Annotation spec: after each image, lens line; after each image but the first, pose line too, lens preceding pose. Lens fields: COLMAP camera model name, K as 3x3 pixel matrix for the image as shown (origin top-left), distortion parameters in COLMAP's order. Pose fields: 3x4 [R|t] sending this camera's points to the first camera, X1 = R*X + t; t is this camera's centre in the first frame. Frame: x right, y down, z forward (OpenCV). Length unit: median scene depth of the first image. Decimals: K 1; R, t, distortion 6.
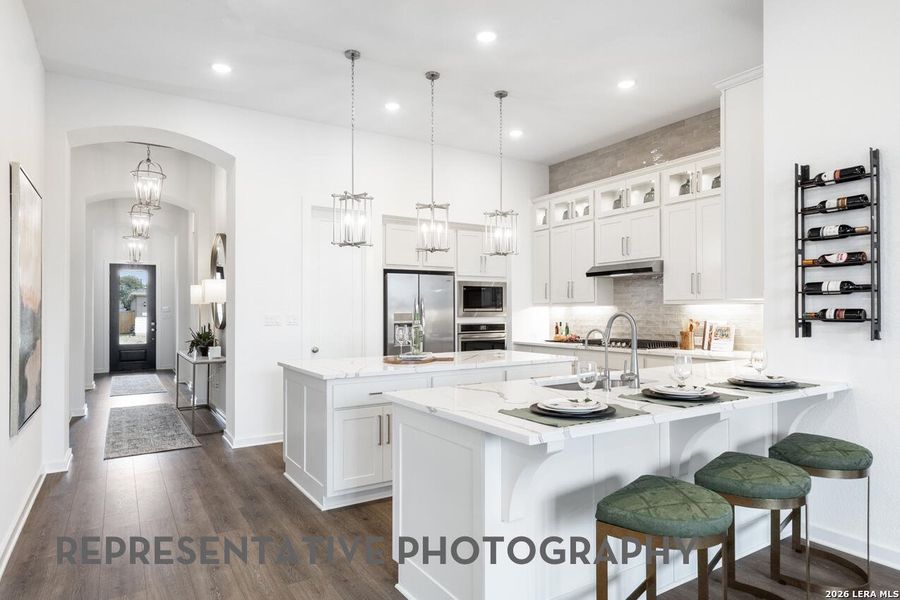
lens RADIAL K [[507.4, 0, 450.0], [0, 507.4, 300.0], [0, 0, 1]] dist [0.000511, 0.000184]
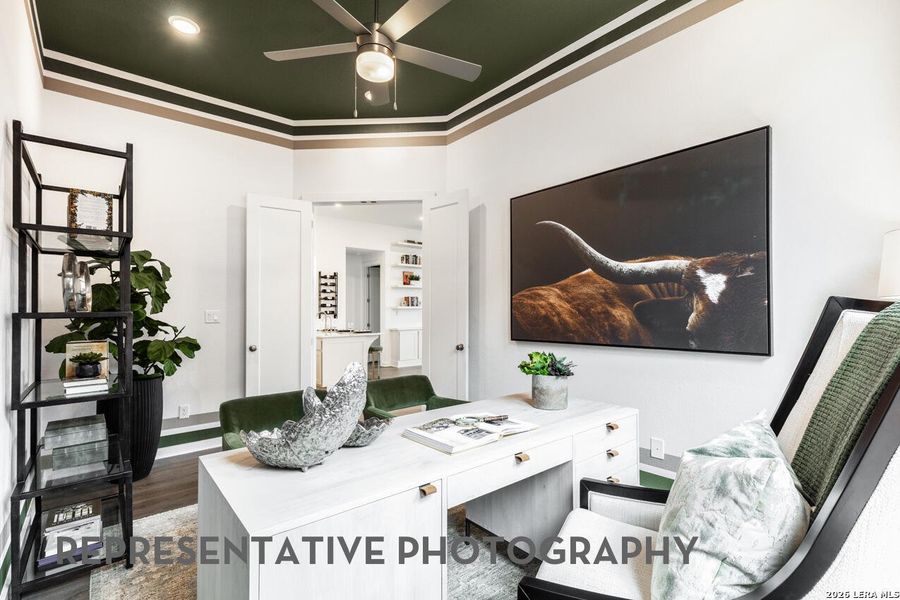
lens RADIAL K [[406.7, 0, 450.0], [0, 406.7, 300.0], [0, 0, 1]] dist [0.000302, -0.000251]
pose [[-0.132575, 0.026691, 0.990814, -2.443005], [-0.016820, 0.999433, -0.029174, 0.009001], [-0.991030, -0.020533, -0.132051, 0.493328]]
